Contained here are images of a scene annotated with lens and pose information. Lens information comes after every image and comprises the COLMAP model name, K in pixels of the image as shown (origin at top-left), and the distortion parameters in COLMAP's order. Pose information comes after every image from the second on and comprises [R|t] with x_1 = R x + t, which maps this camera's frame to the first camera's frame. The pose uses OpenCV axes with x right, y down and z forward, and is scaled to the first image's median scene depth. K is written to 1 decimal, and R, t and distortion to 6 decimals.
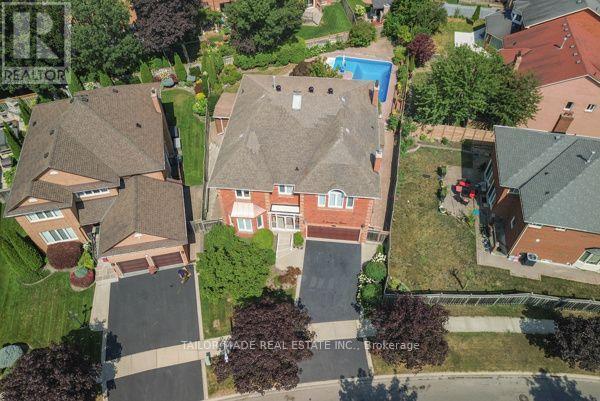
lens RADIAL K [[432.6, 0, 300.0], [0, 432.6, 200.5], [0, 0, 1]] dist [0.003260, 0.000645]
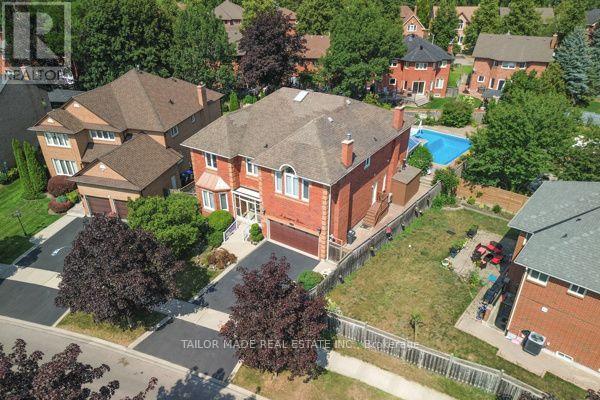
lens RADIAL K [[432.6, 0, 300.0], [0, 432.6, 200.0], [0, 0, 1]] dist [0.003260, 0.000645]
pose [[0.889555, 0.222244, -0.399124, 0.438529], [-0.339465, 0.906243, -0.251966, 0.232133], [0.305705, 0.359626, 0.881597, 0.235192]]
